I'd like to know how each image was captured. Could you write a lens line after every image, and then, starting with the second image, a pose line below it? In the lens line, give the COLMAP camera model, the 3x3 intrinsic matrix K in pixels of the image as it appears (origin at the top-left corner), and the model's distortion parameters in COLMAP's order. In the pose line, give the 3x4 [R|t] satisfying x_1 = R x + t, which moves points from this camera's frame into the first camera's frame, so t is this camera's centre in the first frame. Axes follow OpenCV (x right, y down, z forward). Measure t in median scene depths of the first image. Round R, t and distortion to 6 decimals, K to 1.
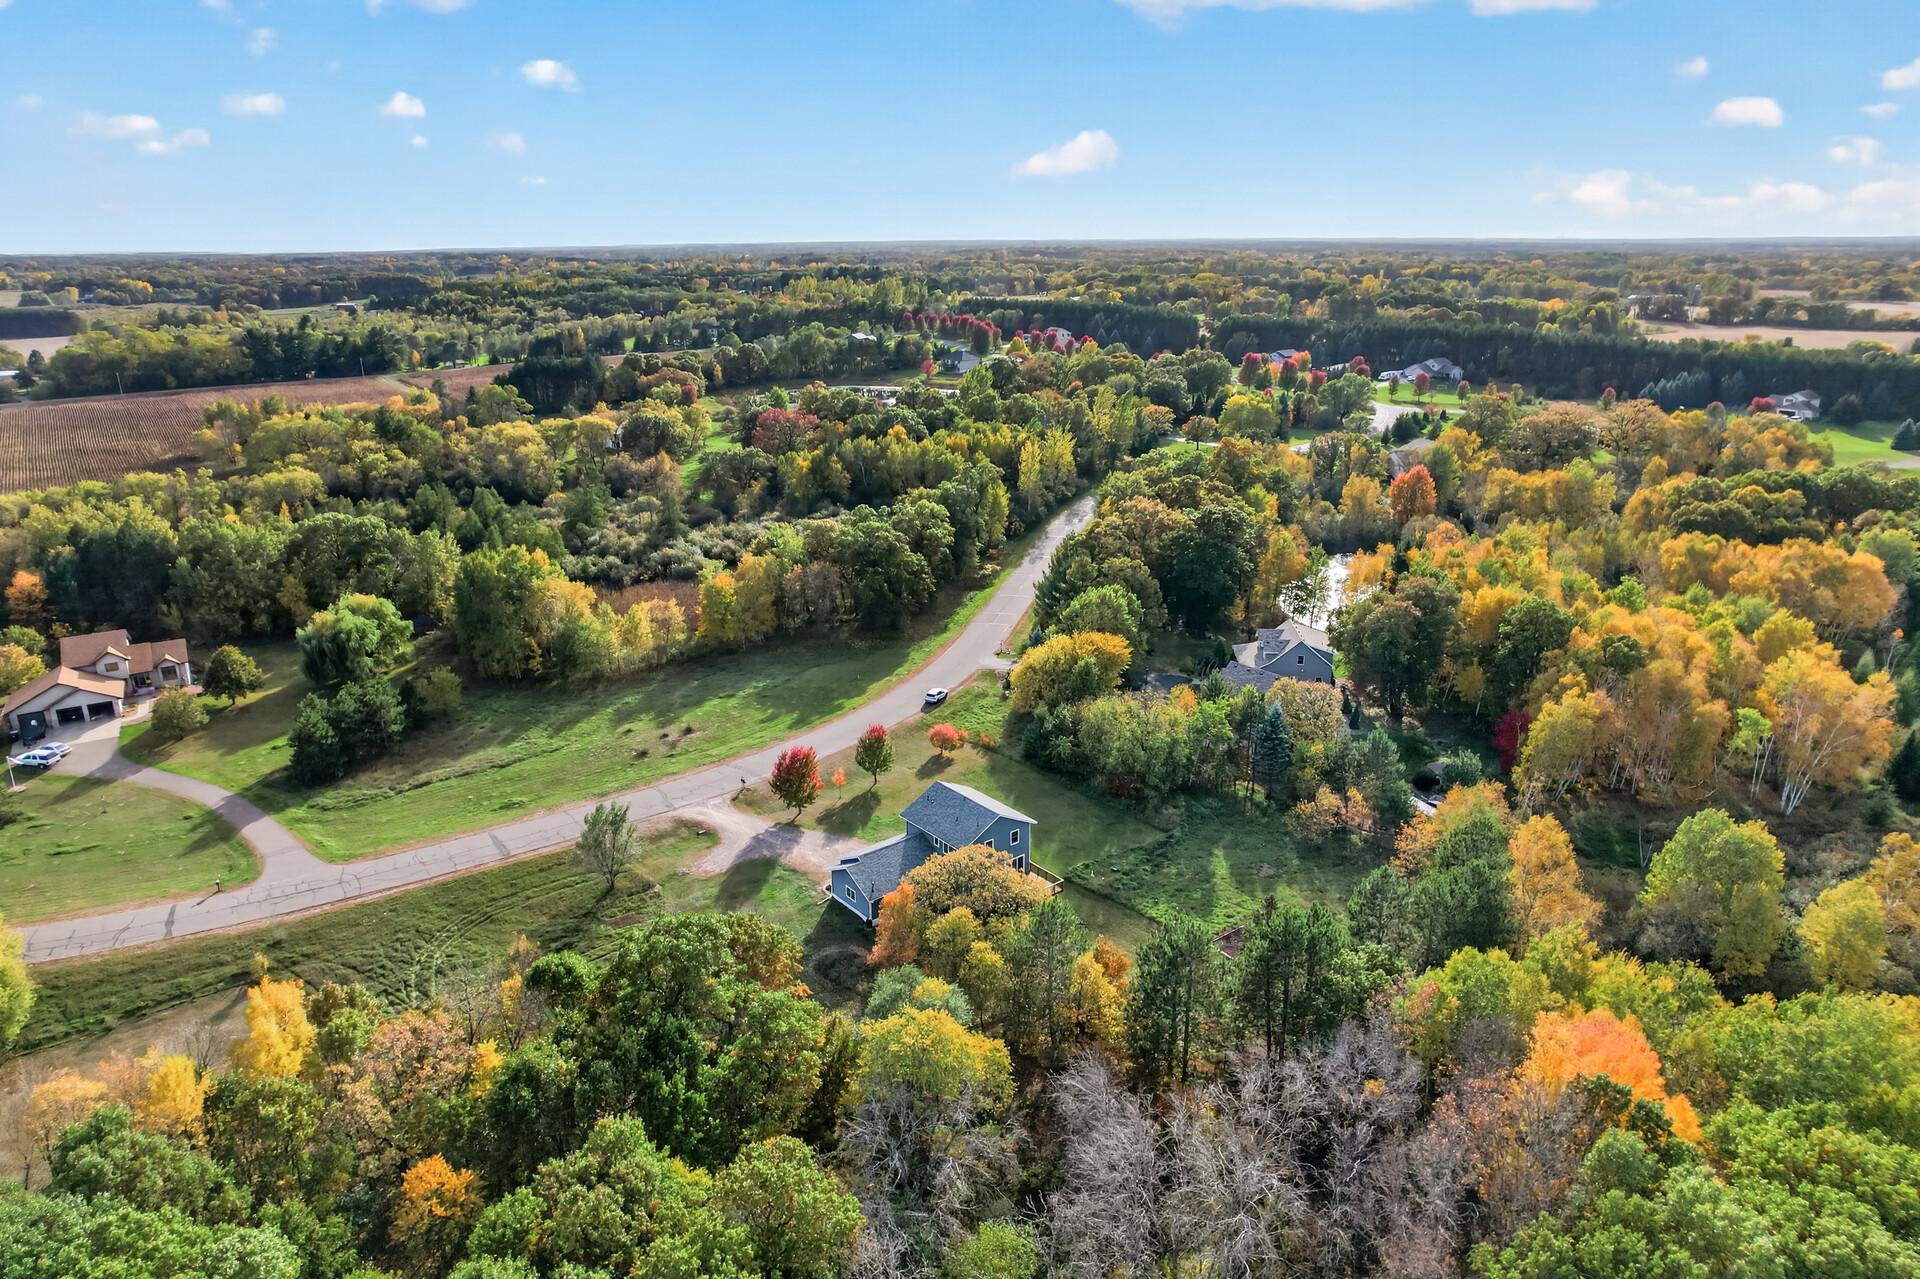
lens RADIAL K [[1252.6, 0, 944.2], [0, 1252.6, 610.2], [0, 0, 1]] dist [-0.073748, 0.059521]
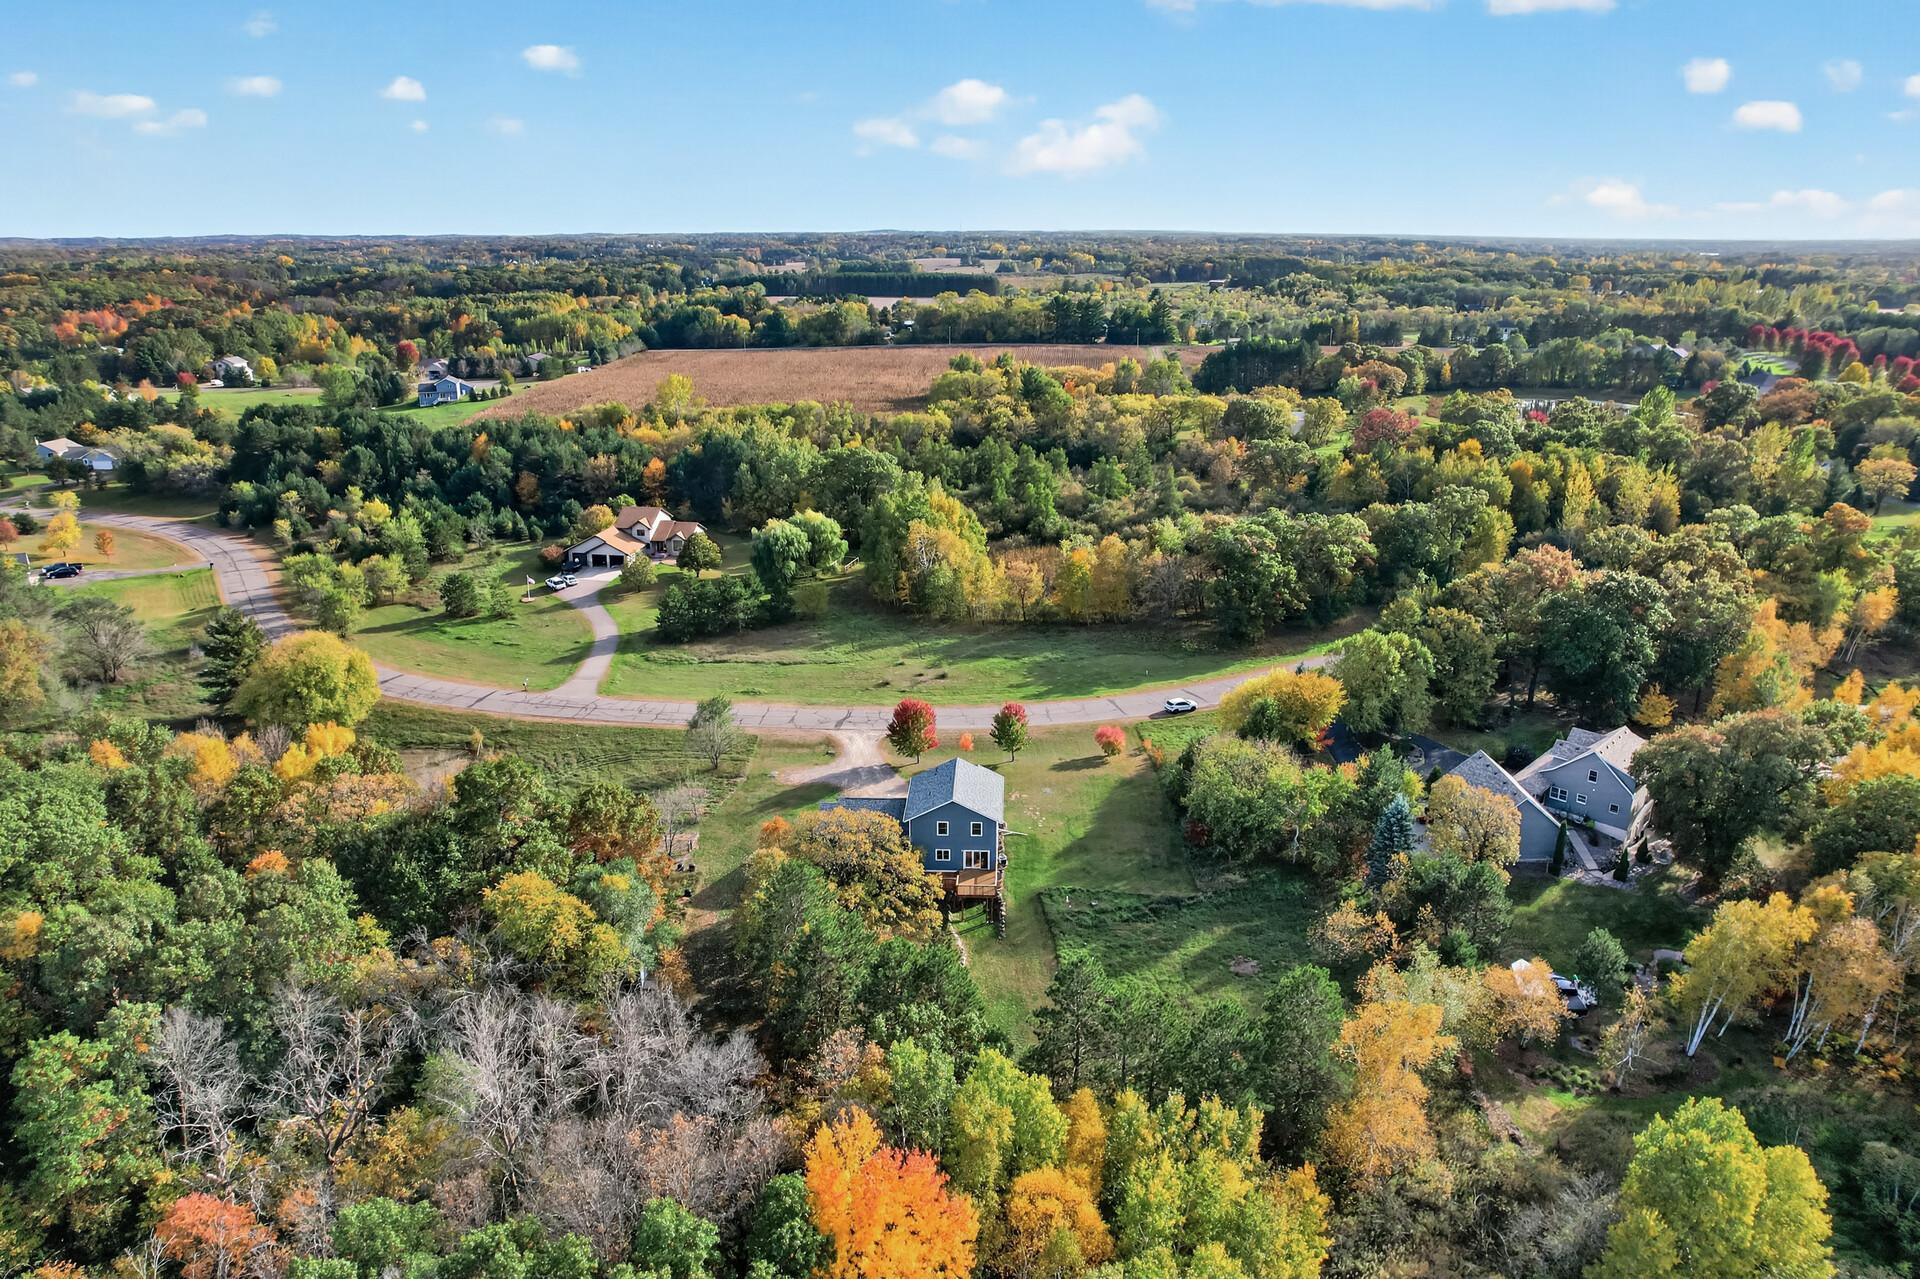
lens RADIAL K [[1252.6, 0, 944.2], [0, 1252.6, 610.2], [0, 0, 1]] dist [-0.073748, 0.059521]
pose [[0.753980, 0.199838, -0.625762, 0.439195], [-0.196233, 0.977626, 0.075766, -0.039042], [0.626902, 0.065669, 0.776325, 0.153253]]
